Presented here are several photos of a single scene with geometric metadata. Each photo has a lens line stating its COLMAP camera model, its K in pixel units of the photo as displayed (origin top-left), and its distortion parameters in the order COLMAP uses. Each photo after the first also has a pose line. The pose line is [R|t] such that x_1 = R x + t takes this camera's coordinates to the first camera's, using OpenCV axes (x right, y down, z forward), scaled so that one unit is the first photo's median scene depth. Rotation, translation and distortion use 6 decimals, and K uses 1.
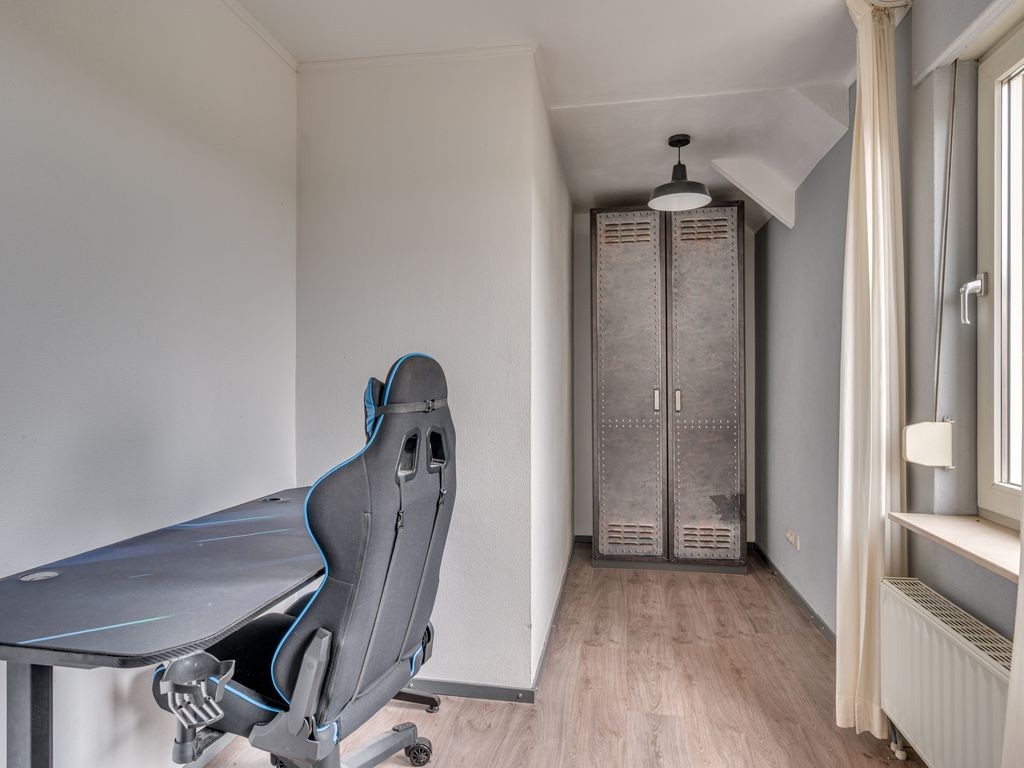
lens RADIAL K [[614.7, 0, 512.6], [0, 614.7, 380.5], [0, 0, 1]] dist [-0.002705, -0.001049]
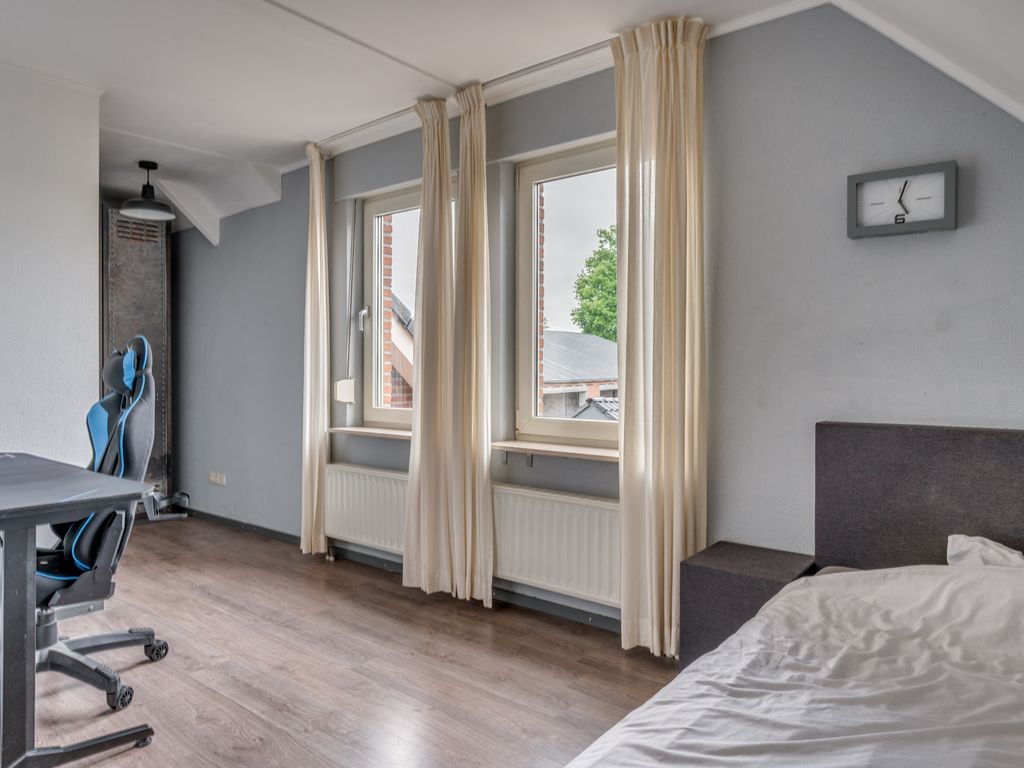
lens RADIAL K [[686.1, 0, 512.6], [0, 686.1, 370.4], [0, 0, 1]] dist [-0.011263, -0.003213]
pose [[0.488475, -0.002726, 0.872574, -0.518291], [-0.000654, 0.999994, 0.003490, 0.016120], [-0.872578, -0.002276, 0.488470, -0.281854]]
